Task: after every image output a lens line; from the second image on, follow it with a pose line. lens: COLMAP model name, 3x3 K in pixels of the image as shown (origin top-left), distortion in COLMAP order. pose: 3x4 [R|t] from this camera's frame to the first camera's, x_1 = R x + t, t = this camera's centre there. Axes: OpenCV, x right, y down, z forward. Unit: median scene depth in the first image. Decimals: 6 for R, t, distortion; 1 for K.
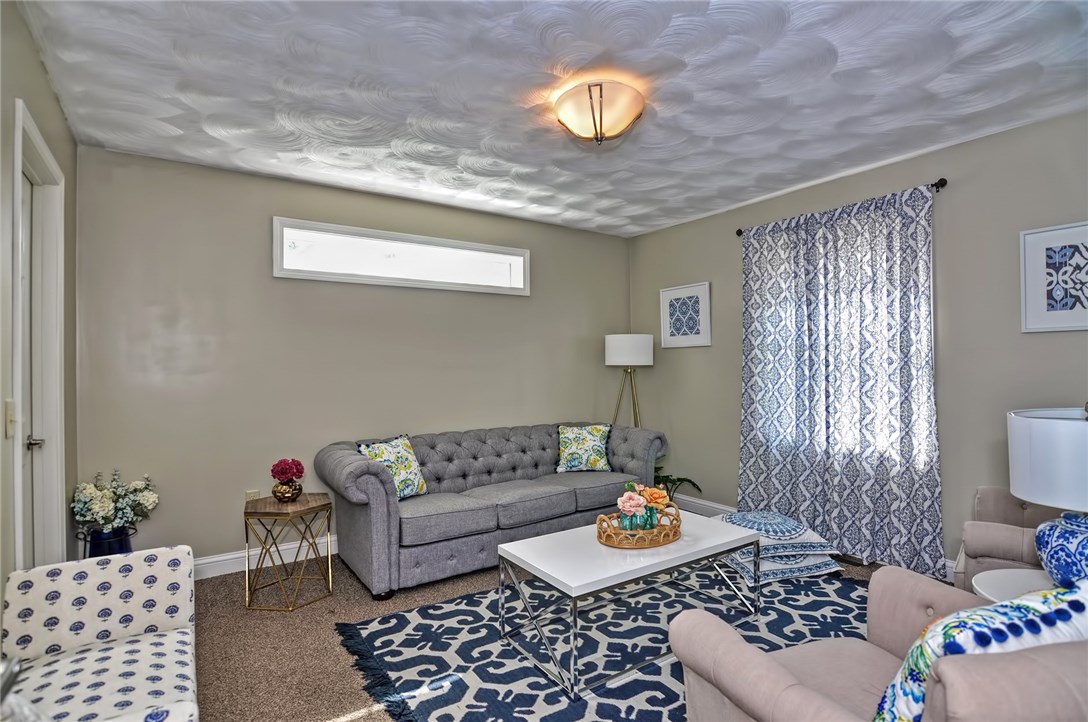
lens RADIAL K [[530.2, 0, 545.2], [0, 530.2, 362.6], [0, 0, 1]] dist [-0.013607, -0.002615]
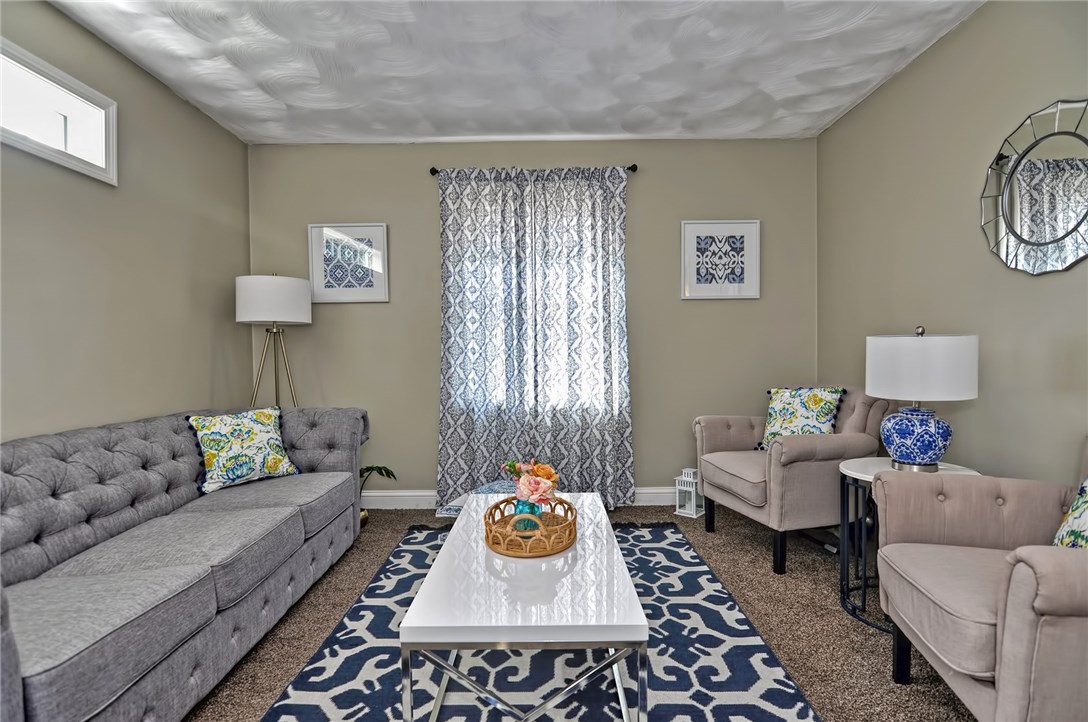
lens RADIAL K [[530.2, 0, 544.8], [0, 530.2, 362.1], [0, 0, 1]] dist [-0.013607, -0.002615]
pose [[0.571334, -0.015553, 0.820570, -0.271757], [0.000109, 0.999822, 0.018874, 0.055385], [-0.820718, -0.010693, 0.571234, 0.393489]]
